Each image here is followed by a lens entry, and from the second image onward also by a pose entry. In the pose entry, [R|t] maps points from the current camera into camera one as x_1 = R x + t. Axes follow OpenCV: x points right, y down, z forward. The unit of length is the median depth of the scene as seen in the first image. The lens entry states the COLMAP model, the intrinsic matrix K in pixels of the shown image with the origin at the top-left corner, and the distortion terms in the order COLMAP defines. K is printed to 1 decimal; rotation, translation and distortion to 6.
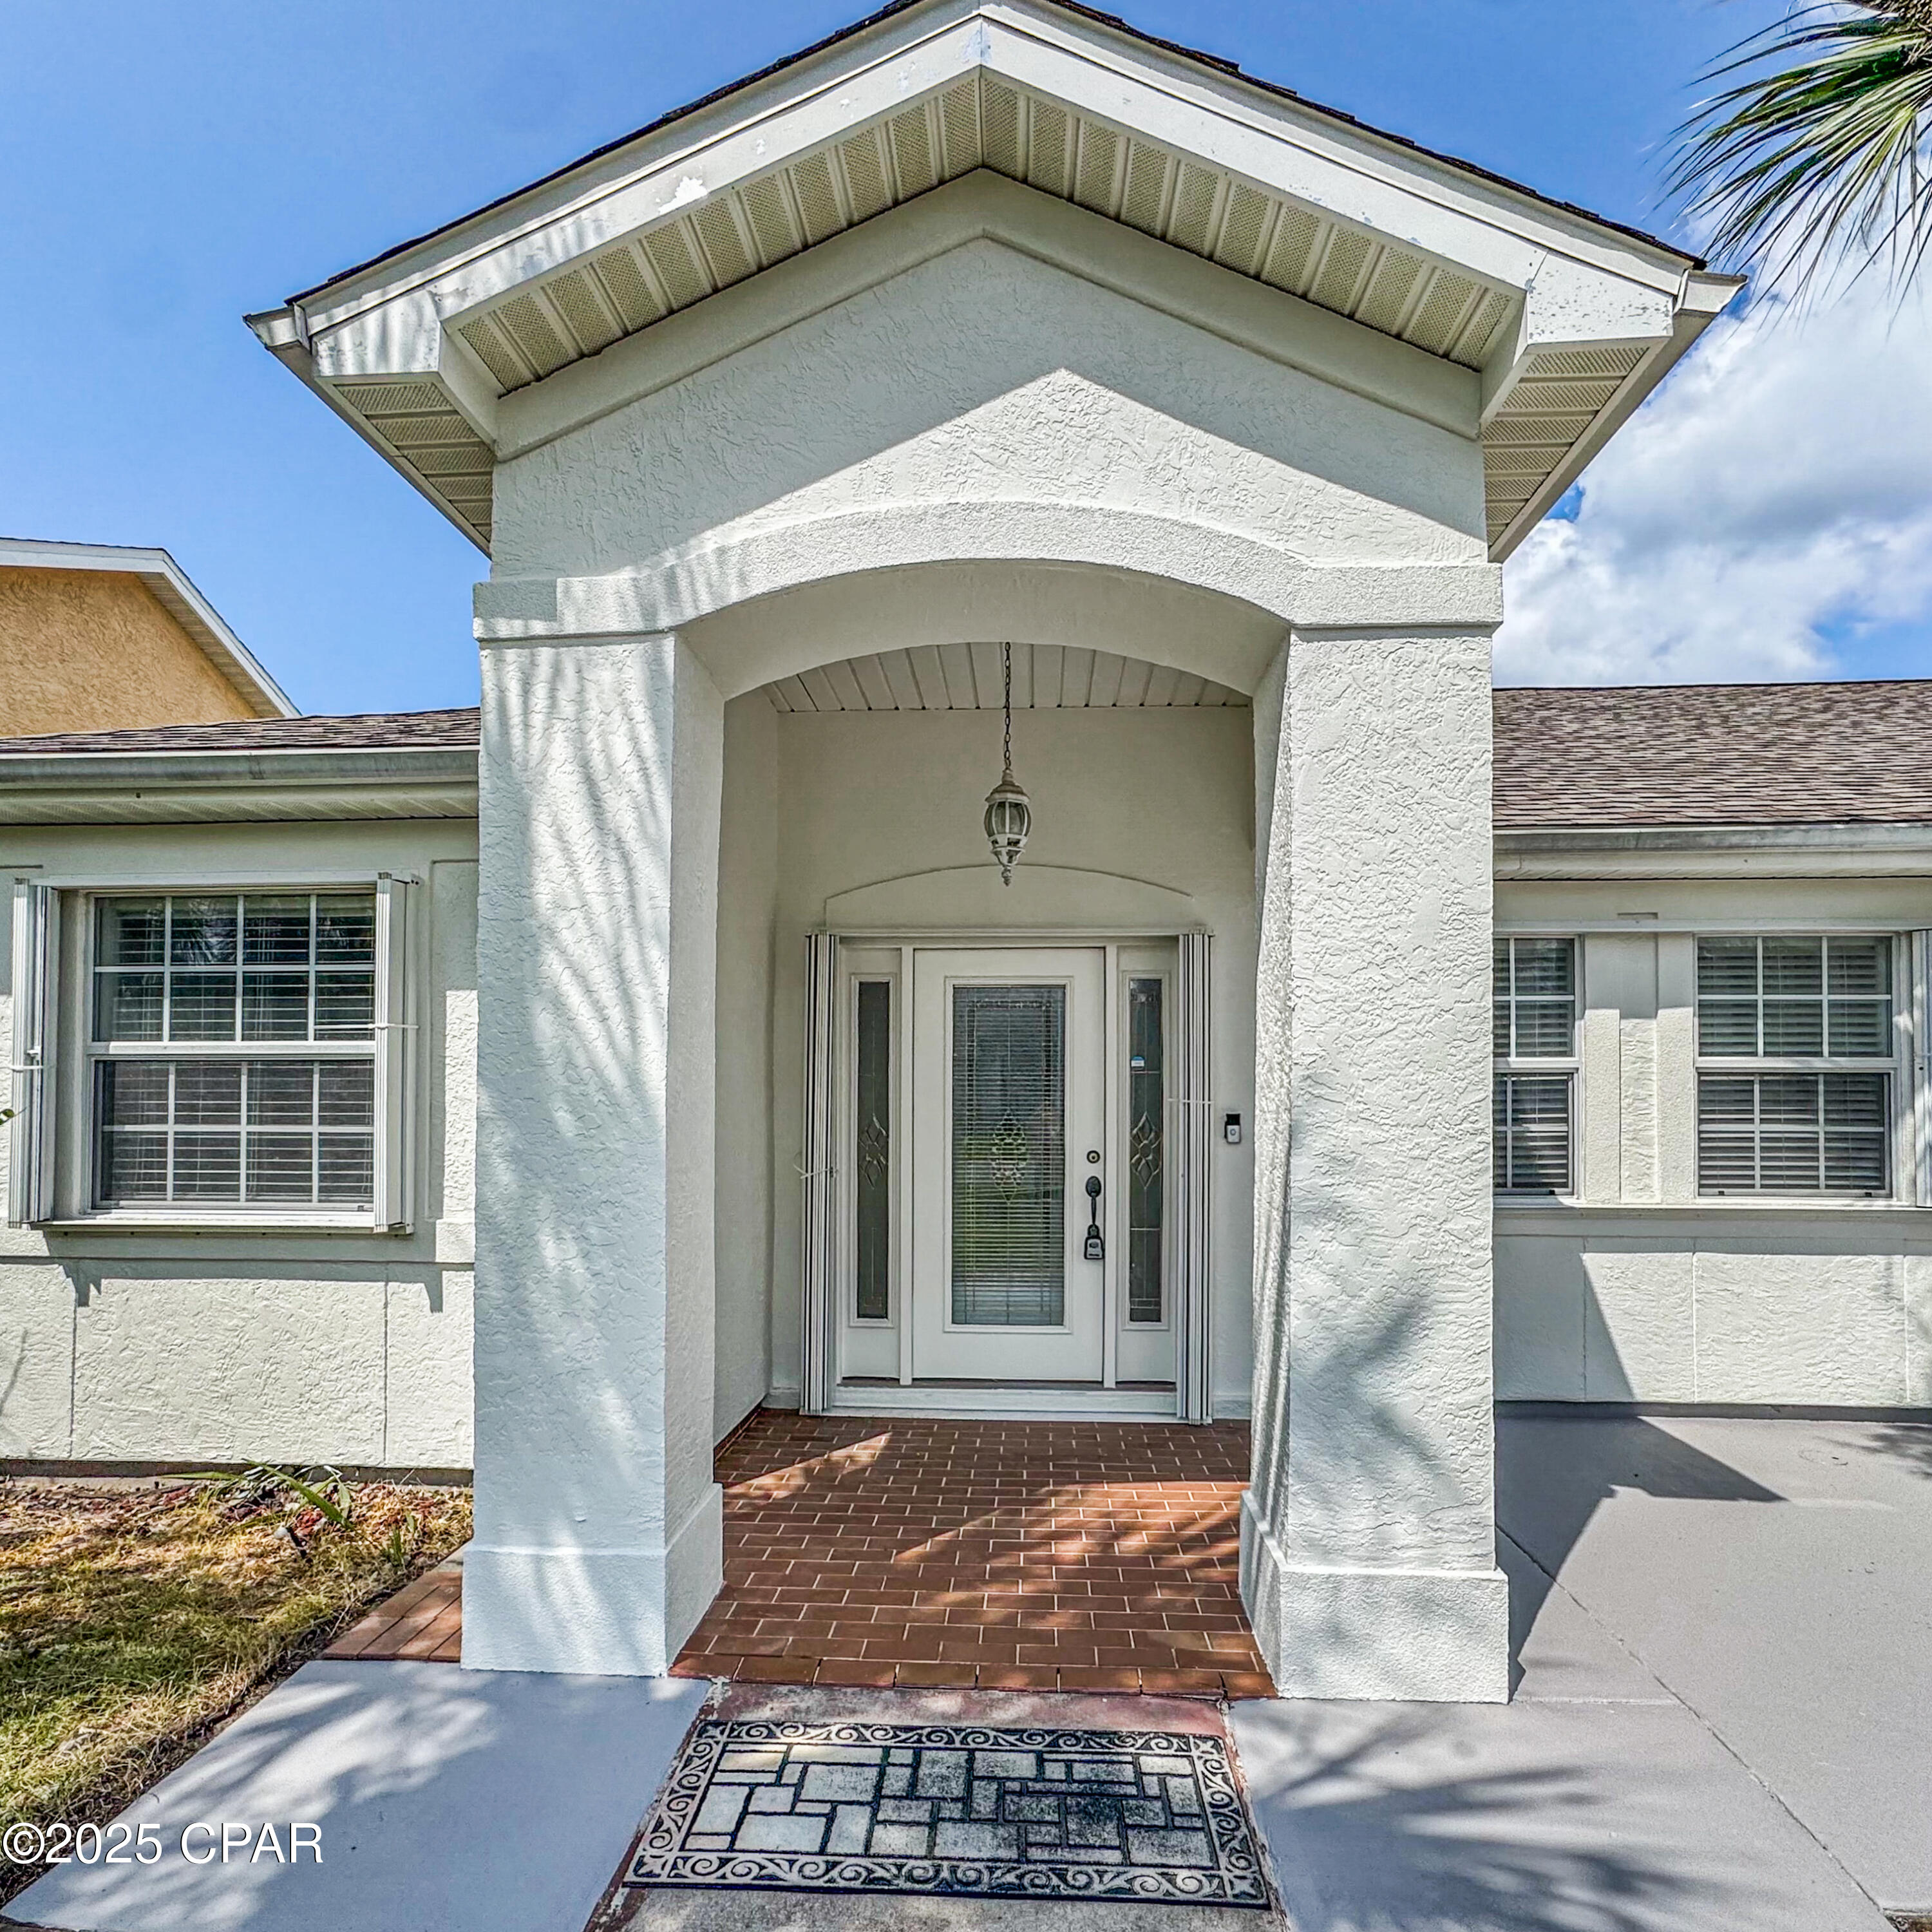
lens RADIAL K [[1117.0, 0, 958.6], [0, 1117.0, 1064.4], [0, 0, 1]] dist [-0.002061, 0.000910]
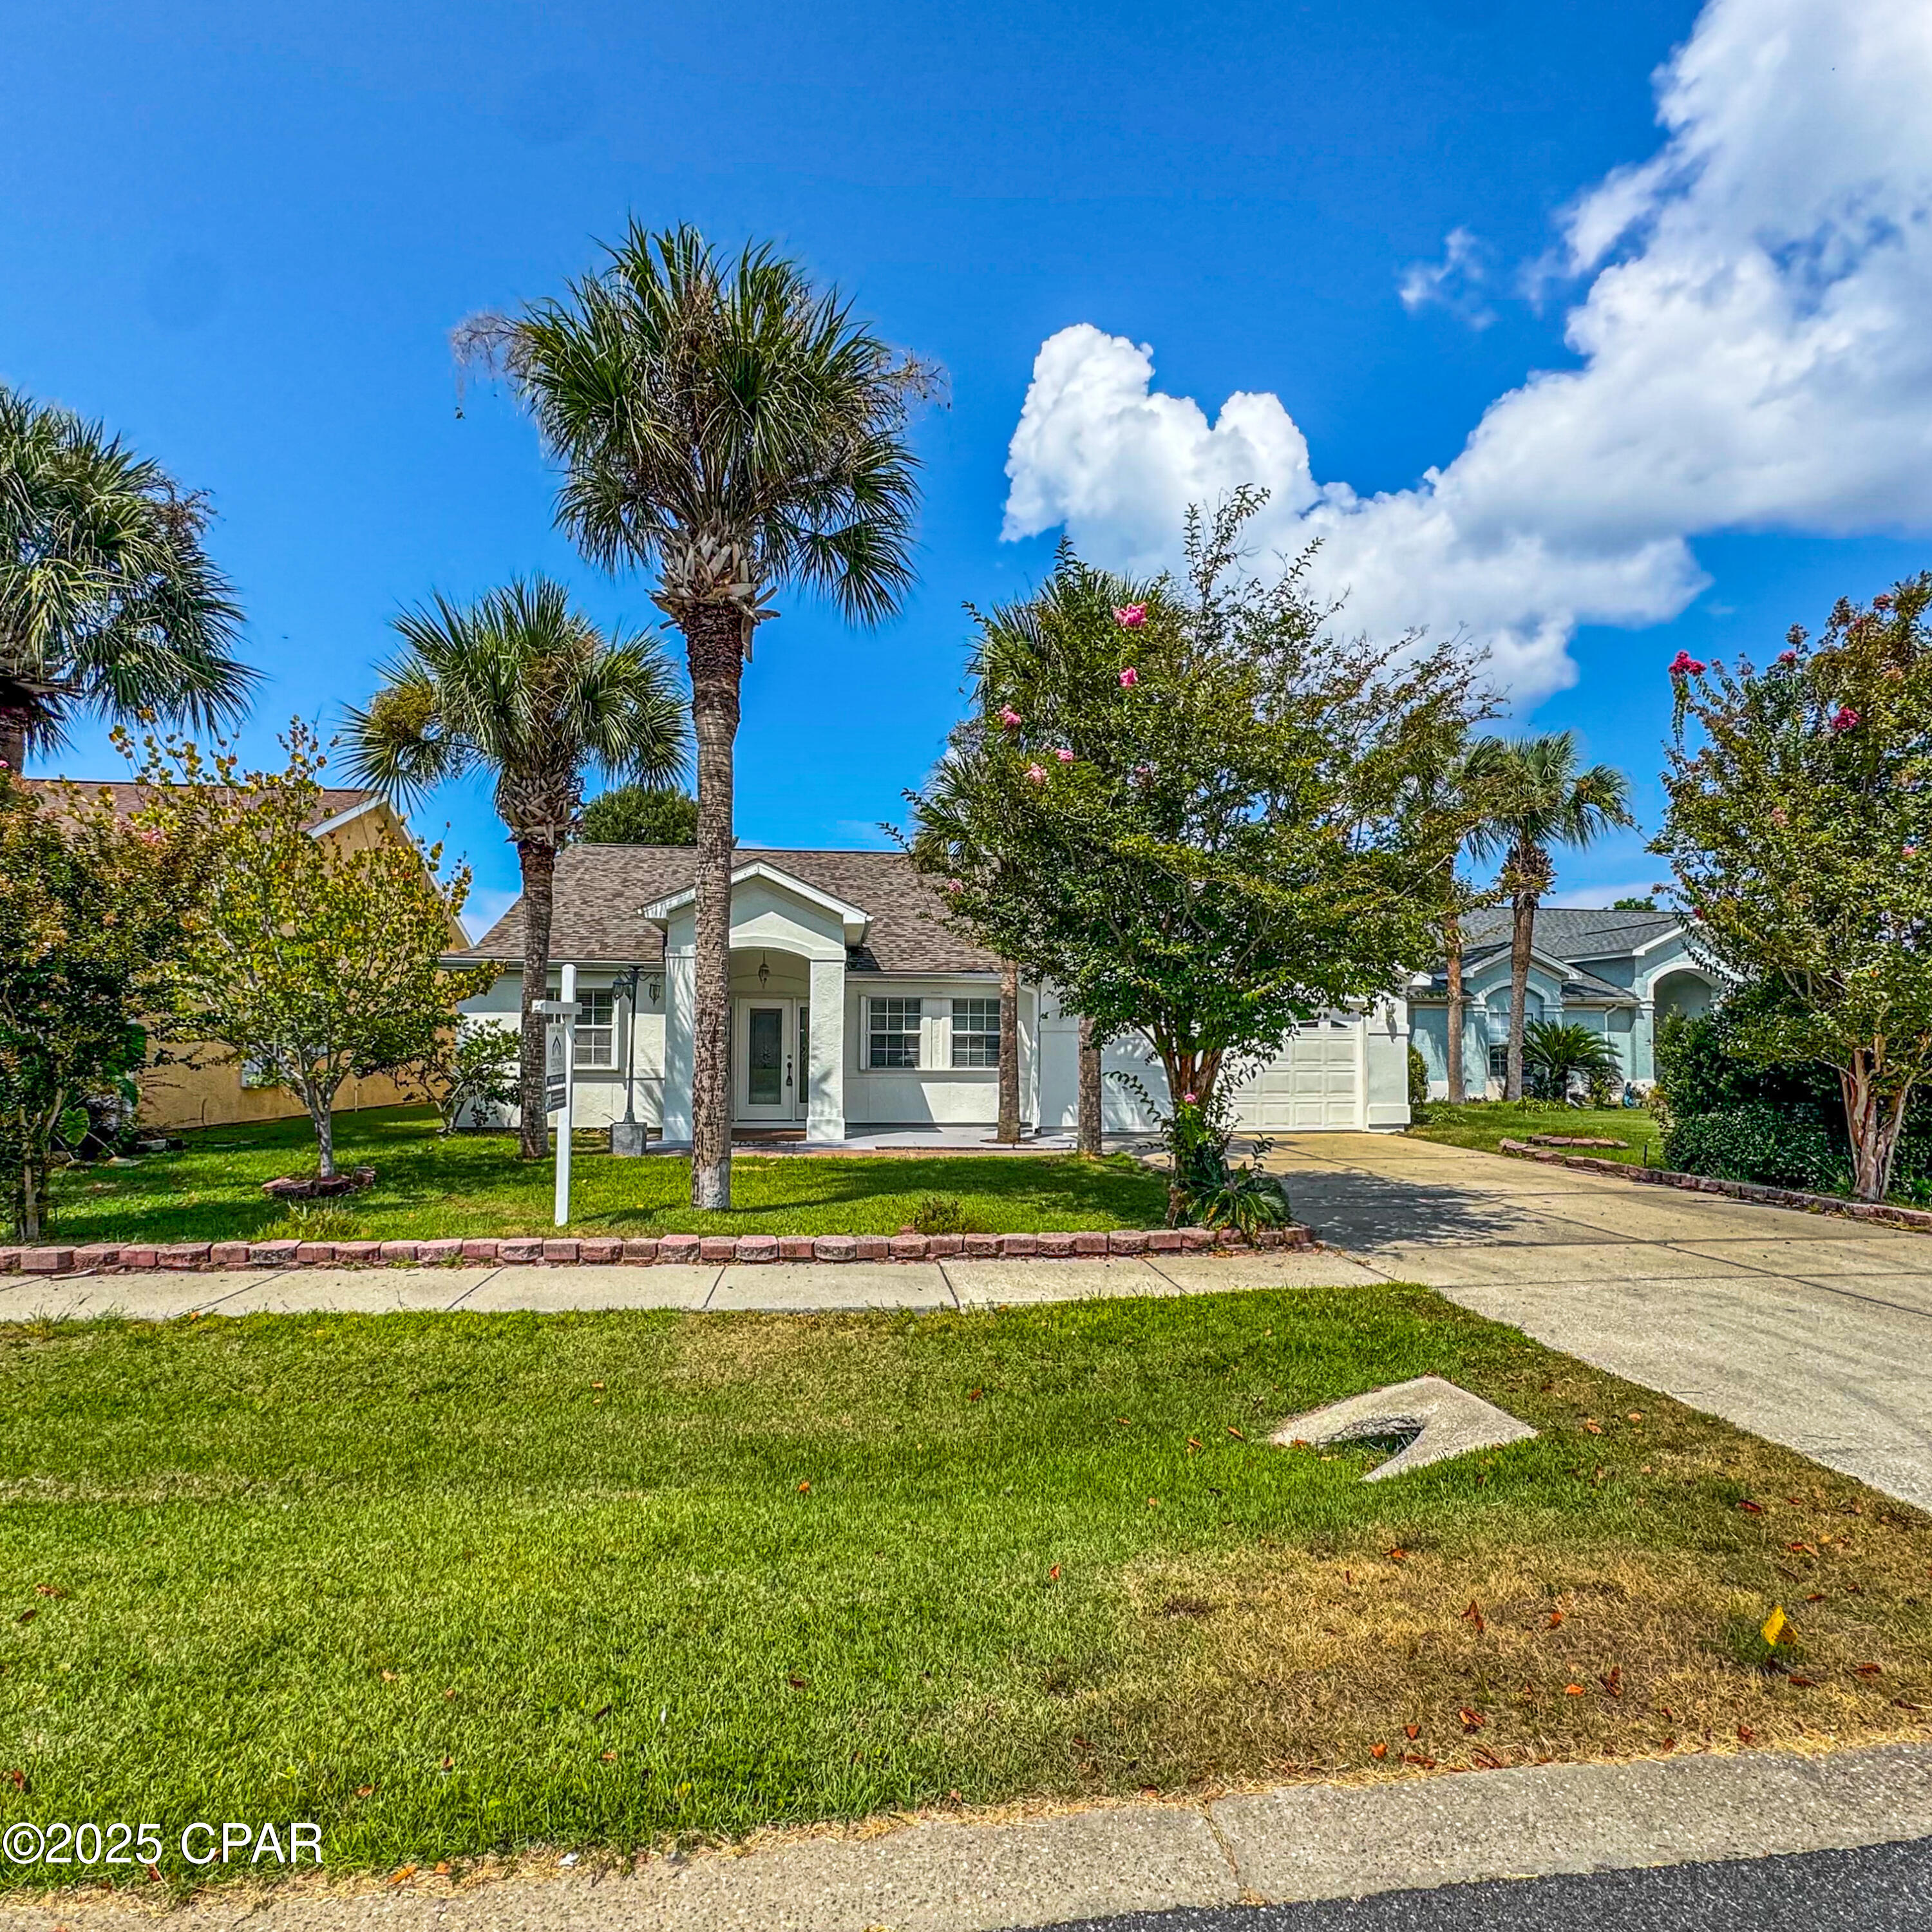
lens RADIAL K [[1117.0, 0, 958.6], [0, 1117.0, 1064.4], [0, 0, 1]] dist [-0.002061, 0.000910]
pose [[0.982084, 0.001190, 0.188441, -0.042240], [-0.008635, 0.999214, 0.038692, -0.068299], [-0.188247, -0.039625, 0.981322, -4.713815]]
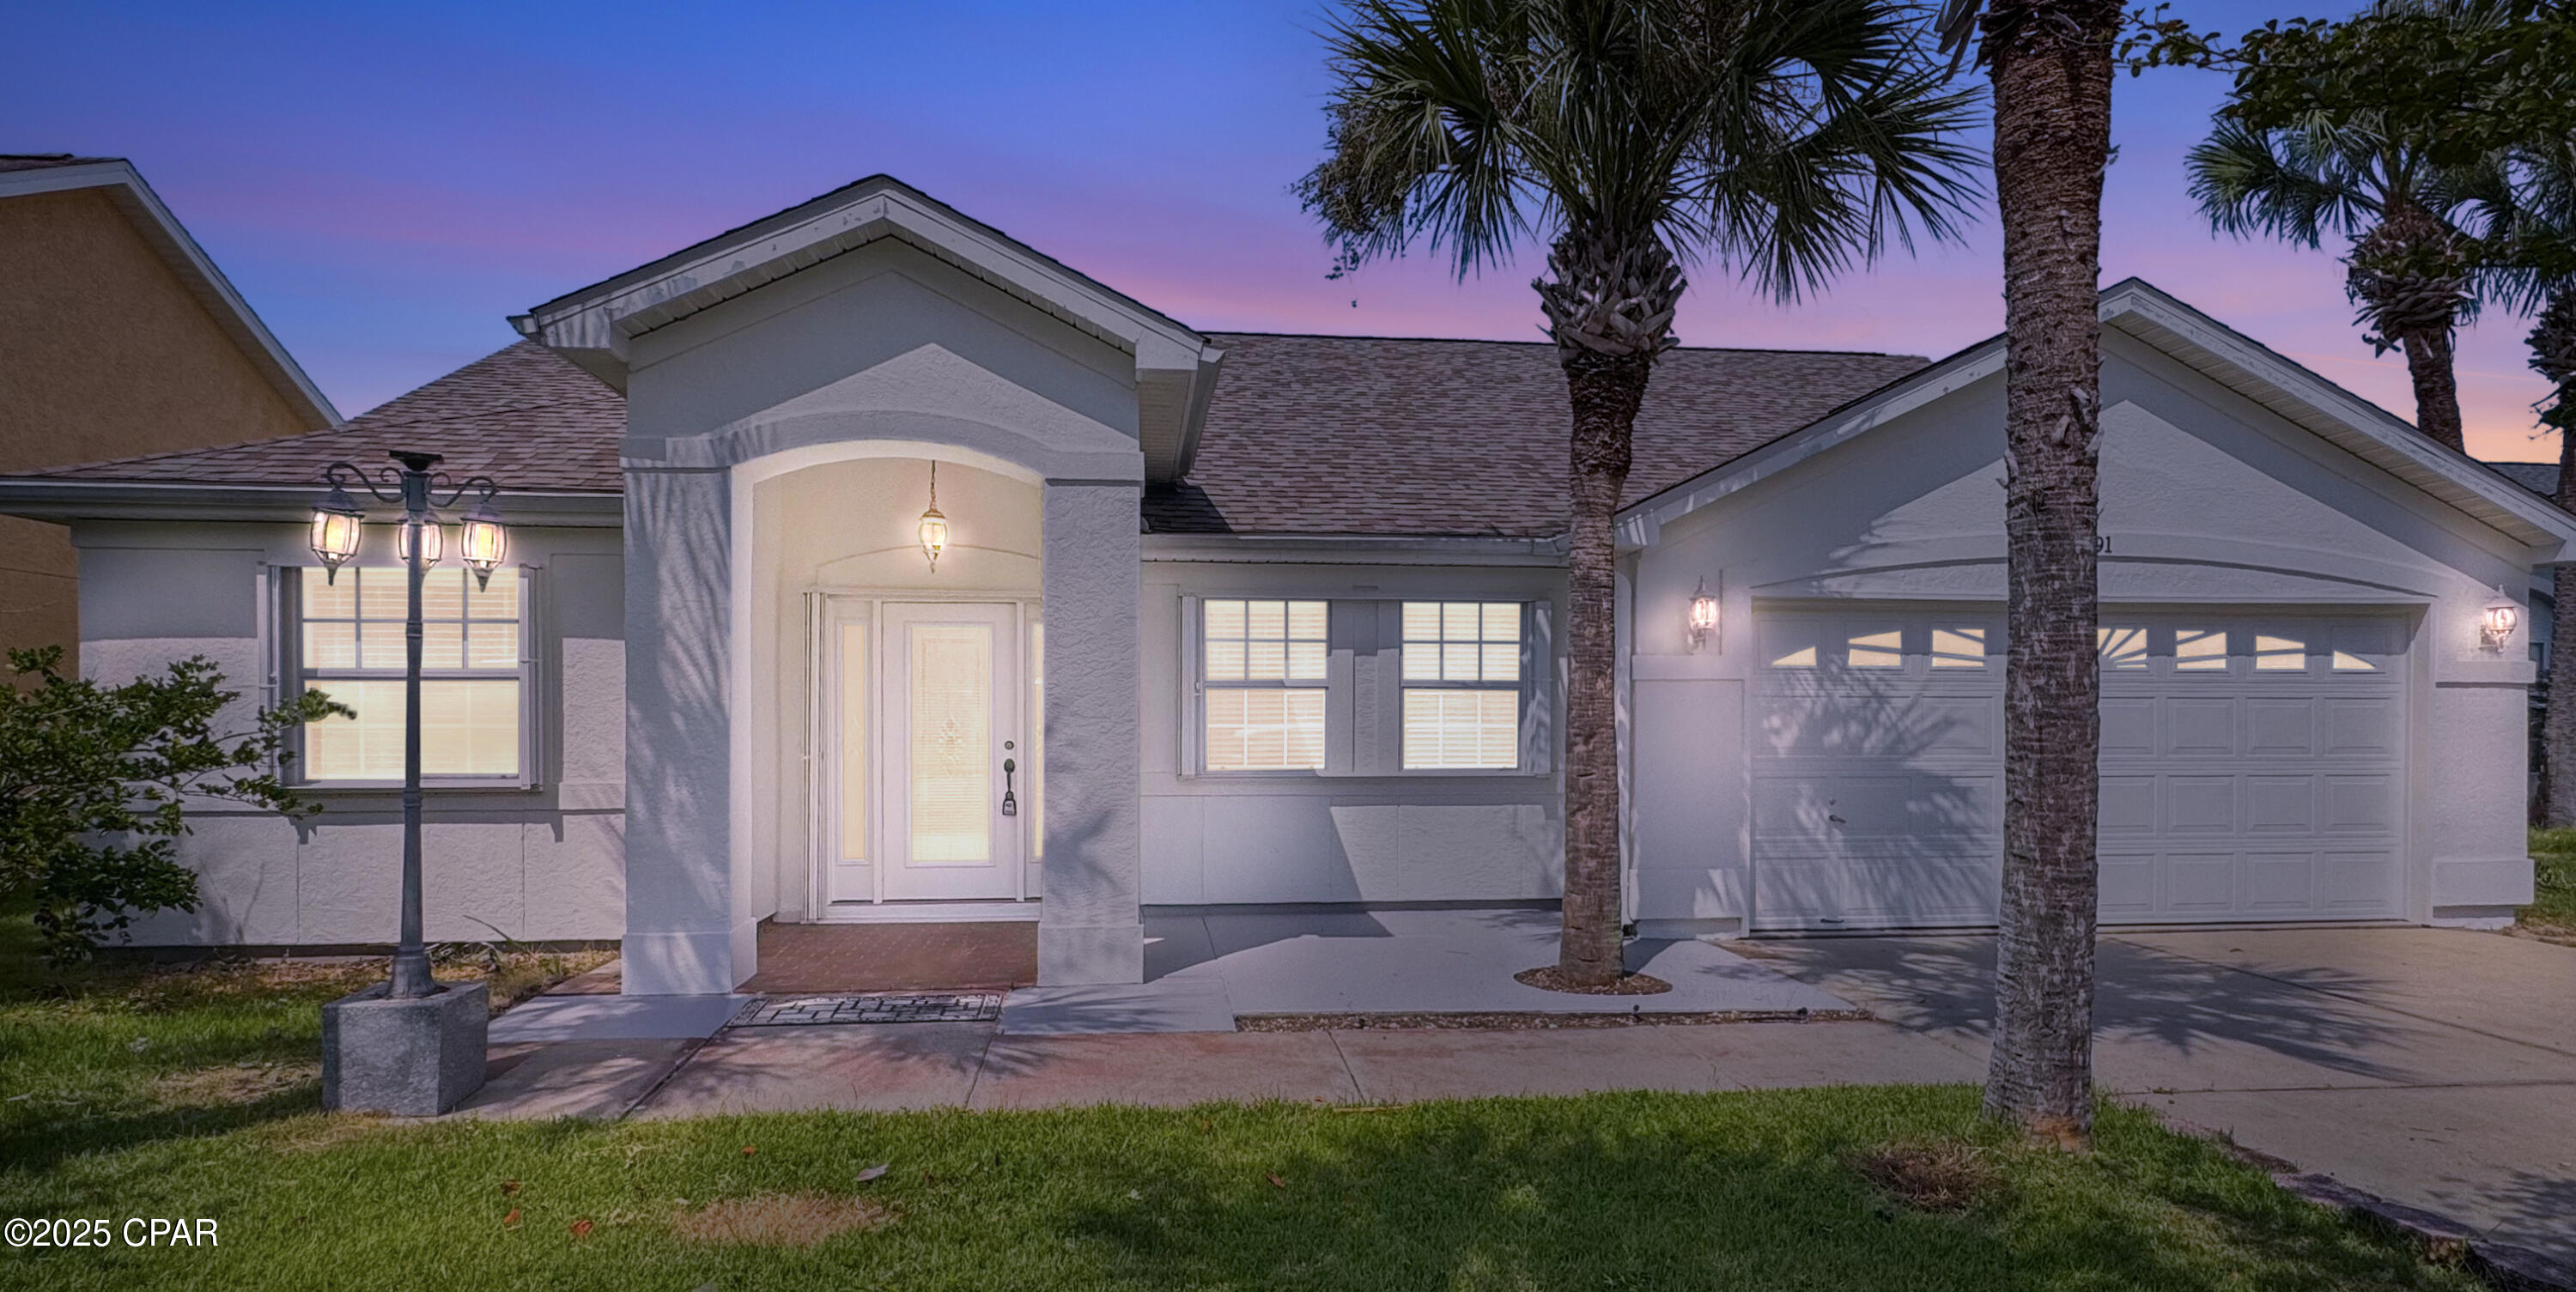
lens RADIAL K [[1472.3, 0, 1293.5], [0, 1472.3, 719.3], [0, 0, 1]] dist [0.002788, 0.002313]
pose [[0.982898, -0.001965, 0.184138, 0.235727], [-0.004708, 0.999348, 0.035795, -0.042663], [-0.184089, -0.036050, 0.982248, -1.715410]]
